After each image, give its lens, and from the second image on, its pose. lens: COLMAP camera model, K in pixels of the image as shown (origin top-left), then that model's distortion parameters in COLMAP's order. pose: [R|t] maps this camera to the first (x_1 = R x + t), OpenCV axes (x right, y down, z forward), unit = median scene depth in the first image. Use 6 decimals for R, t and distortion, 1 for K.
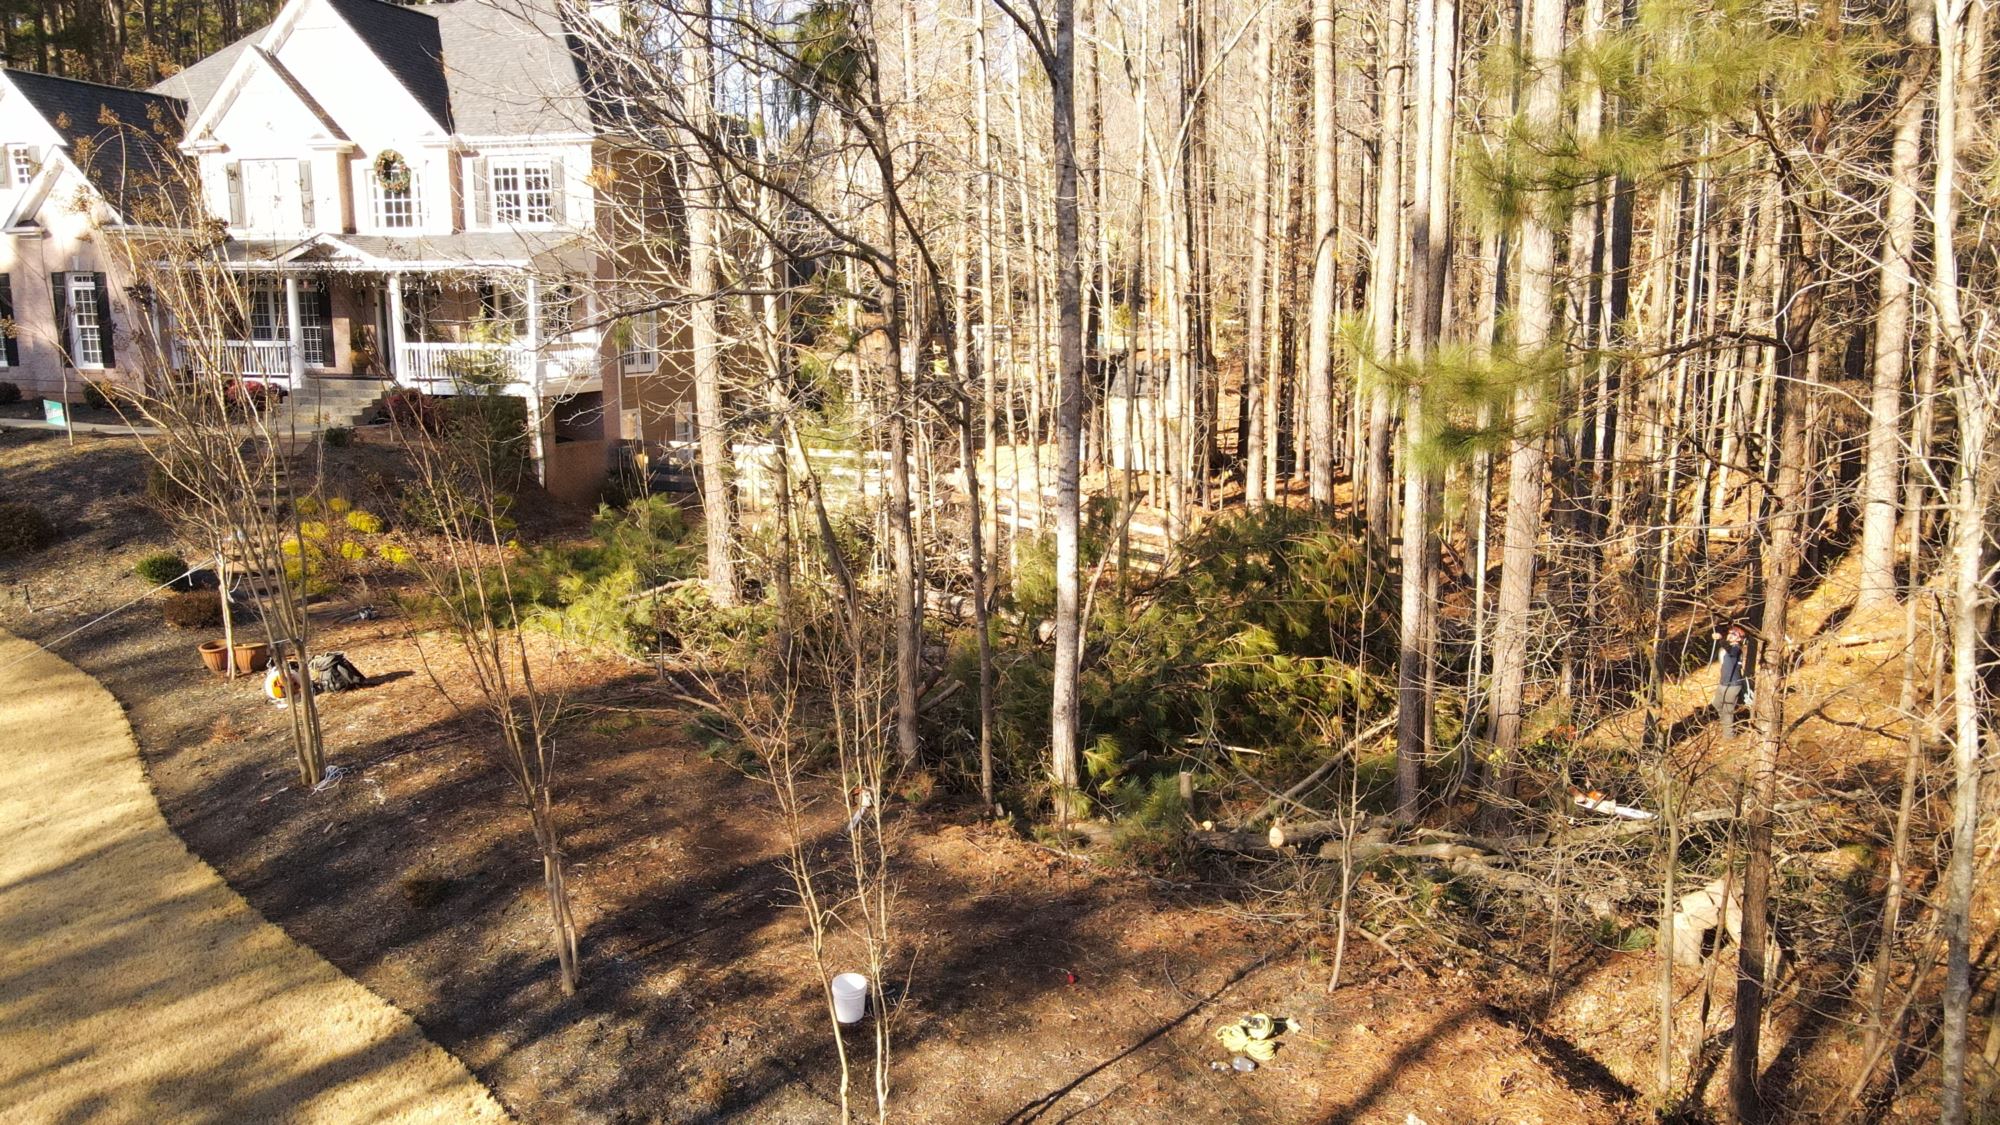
lens RADIAL K [[1470.5, 0, 996.8], [0, 1470.5, 570.7], [0, 0, 1]] dist [0.020618, 0.002348]
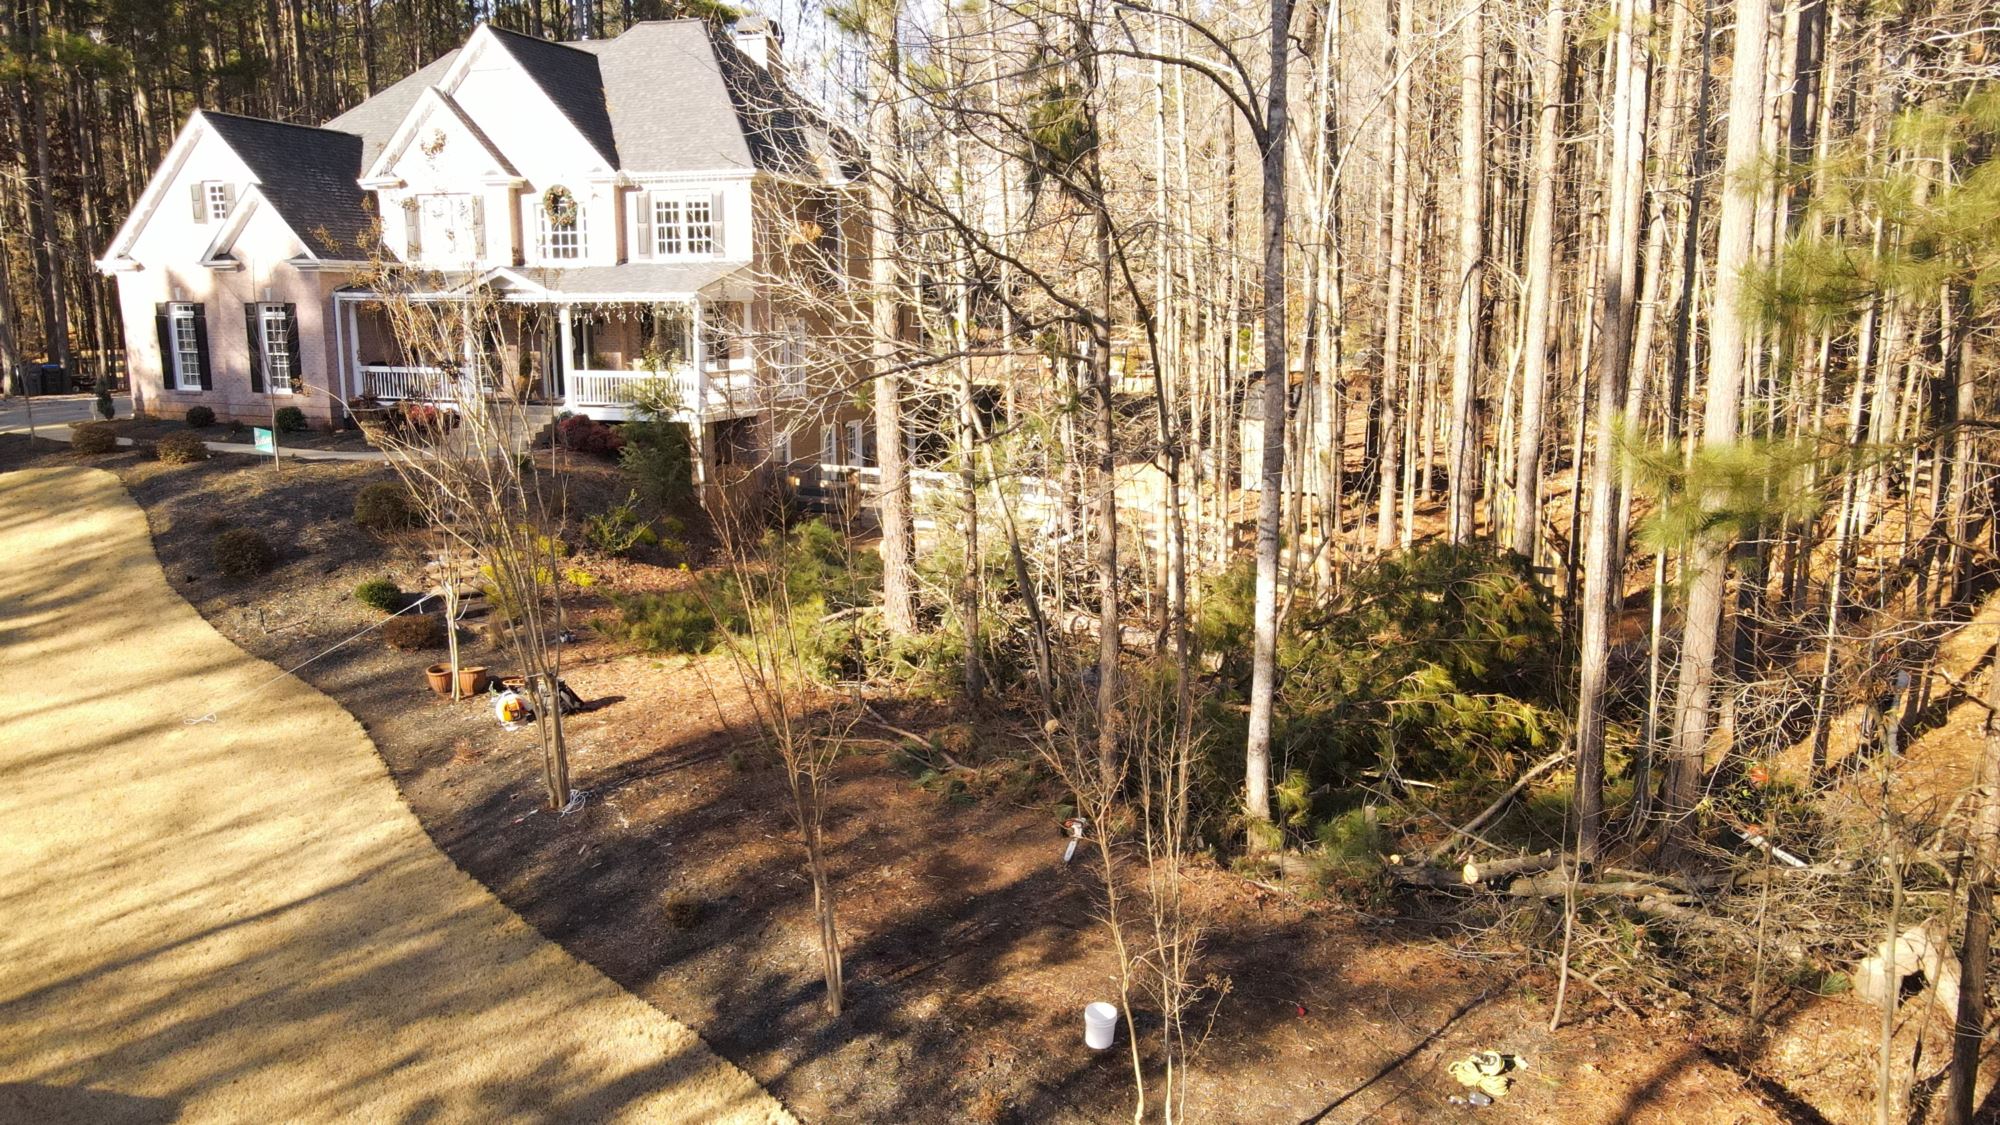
lens RADIAL K [[1470.5, 0, 1003.0], [0, 1470.5, 570.7], [0, 0, 1]] dist [0.020618, 0.002348]
pose [[0.998763, 0.007809, -0.049100, -0.084795], [-0.007750, 0.999969, 0.001384, -0.030644], [0.049109, -0.001002, 0.998793, -0.055465]]
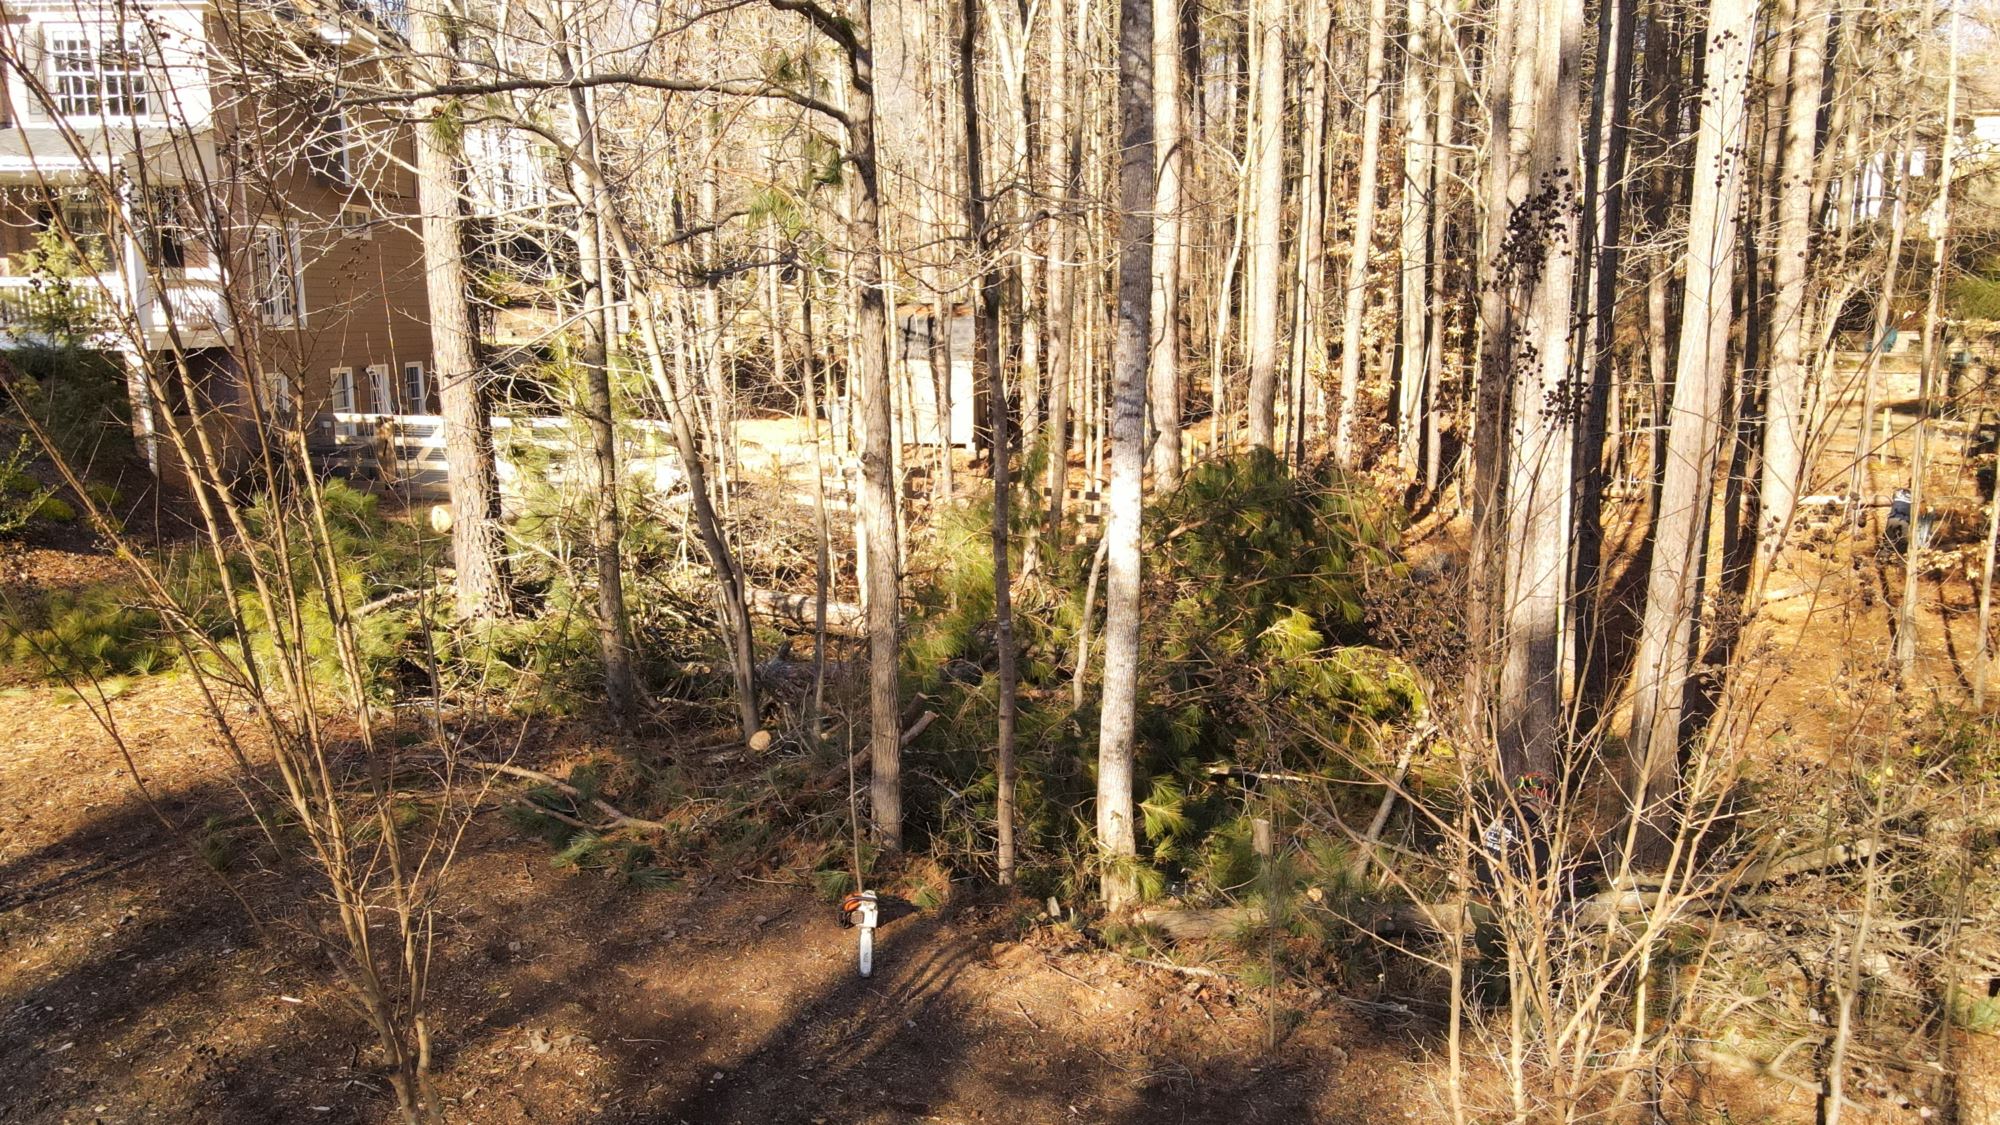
lens RADIAL K [[1470.5, 0, 991.2], [0, 1470.5, 567.9], [0, 0, 1]] dist [0.020618, 0.002348]
pose [[0.967801, -0.043111, 0.247996, -0.171874], [0.043658, 0.999041, 0.003295, 0.008390], [-0.247900, 0.007639, 0.968755, 0.356008]]
